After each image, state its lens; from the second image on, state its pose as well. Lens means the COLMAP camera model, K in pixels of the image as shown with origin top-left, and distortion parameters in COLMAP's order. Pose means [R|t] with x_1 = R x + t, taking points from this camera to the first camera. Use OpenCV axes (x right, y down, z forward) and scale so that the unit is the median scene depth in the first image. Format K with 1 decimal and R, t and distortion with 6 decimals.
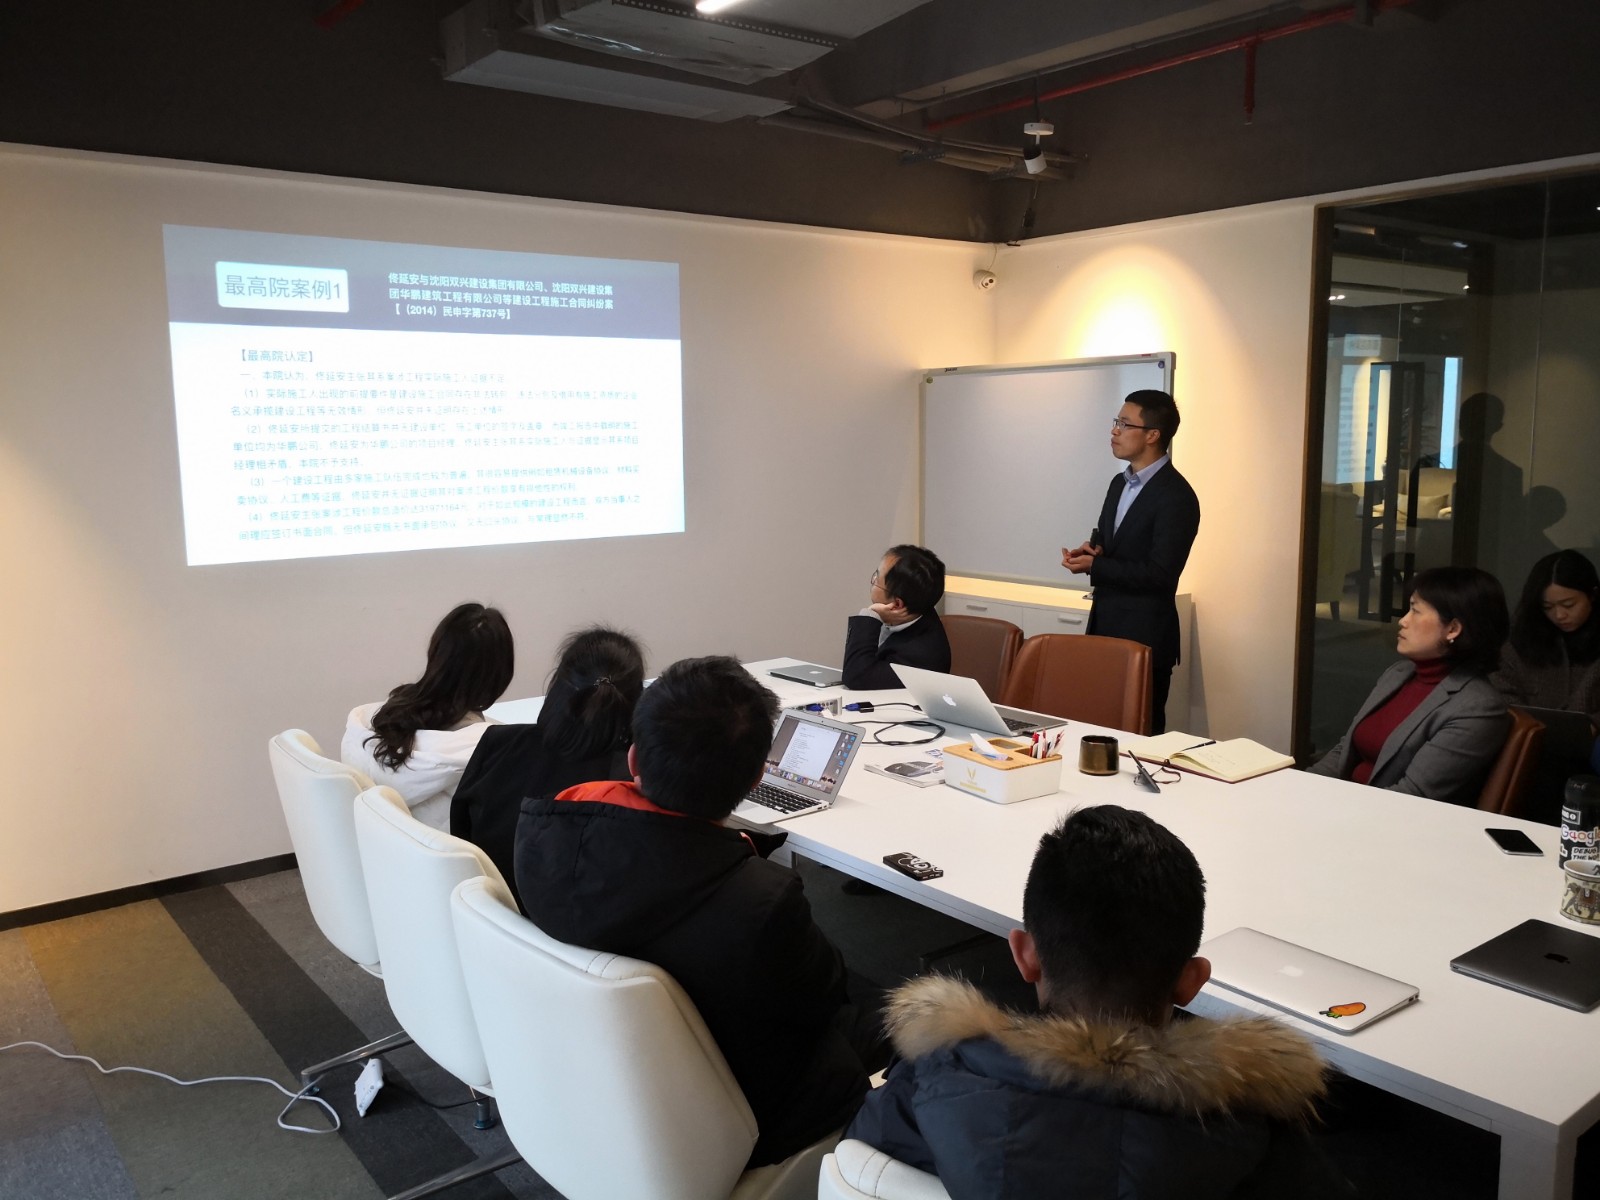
lens RADIAL K [[1317.7, 0, 798.2], [0, 1317.7, 596.0], [0, 0, 1]] dist [0.034796, -0.040547]
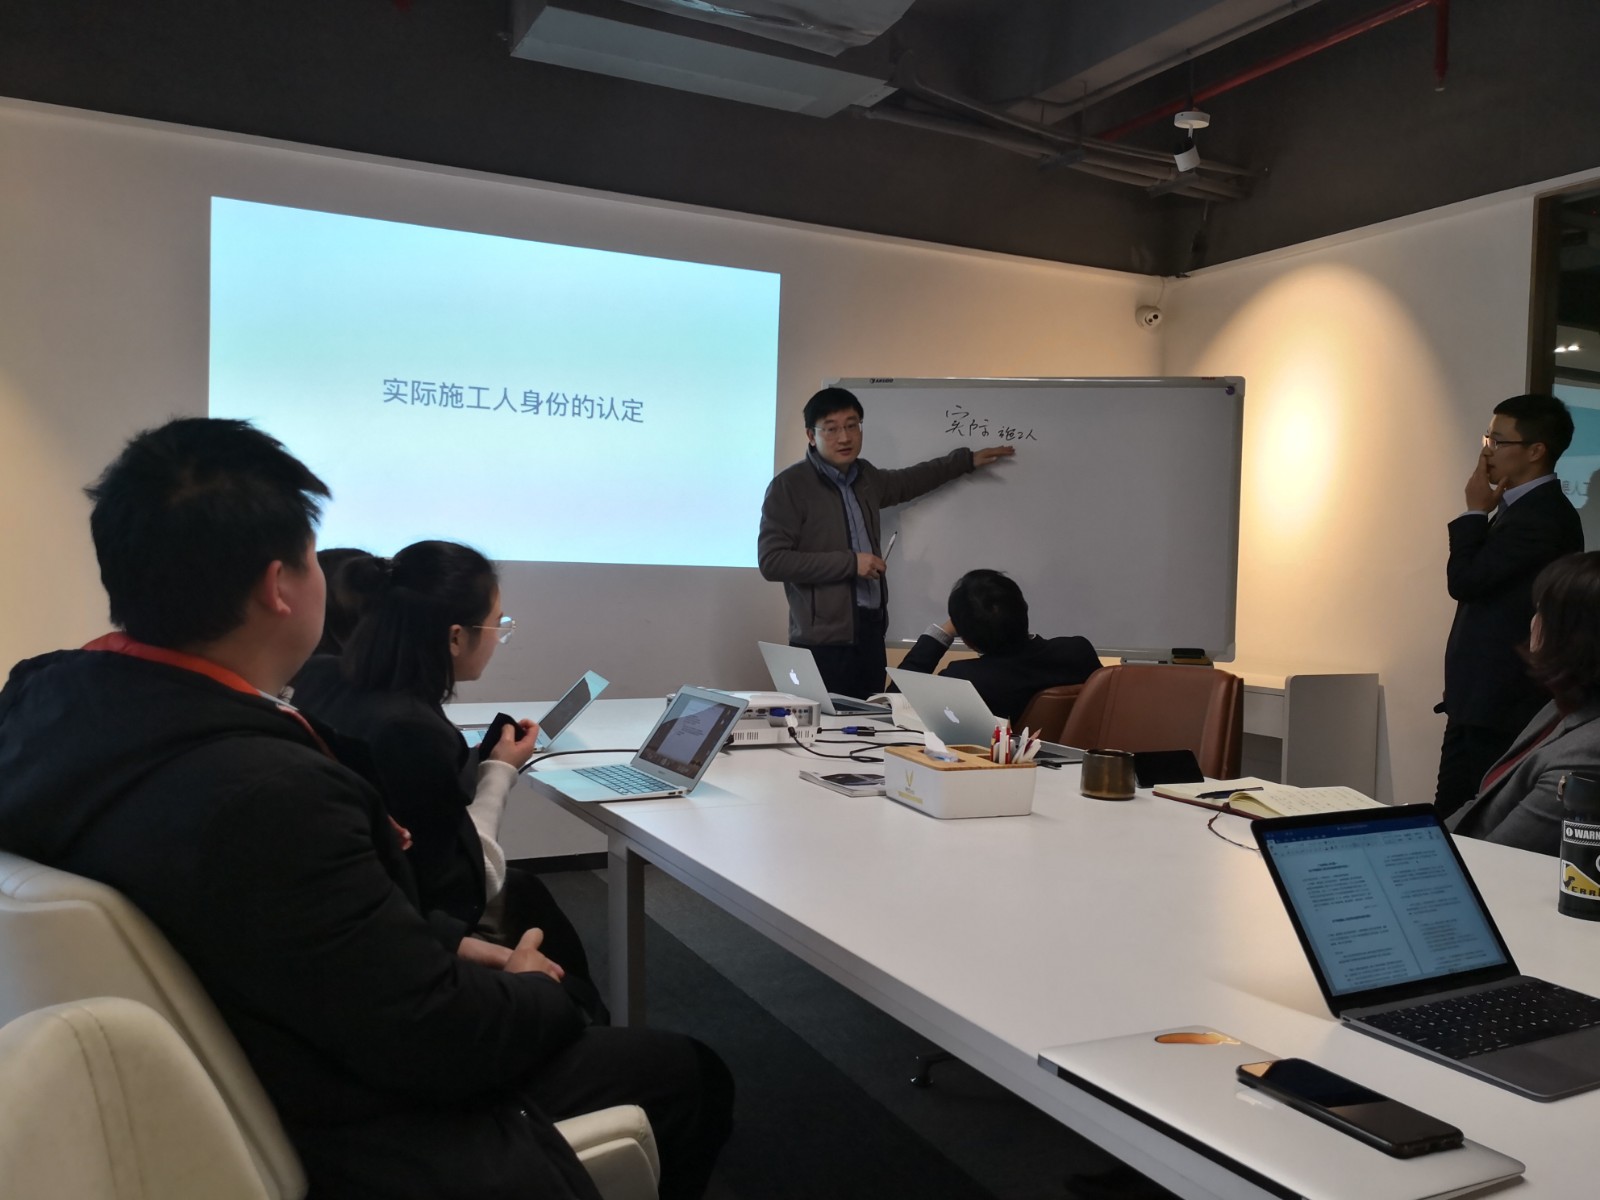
lens RADIAL K [[1317.7, 0, 795.2], [0, 1317.7, 596.0], [0, 0, 1]] dist [0.034796, -0.040547]
pose [[0.979293, 0.044224, -0.197558, 0.113892], [-0.064518, 0.993143, -0.097492, 0.059293], [0.191891, 0.108220, 0.975431, 0.137857]]
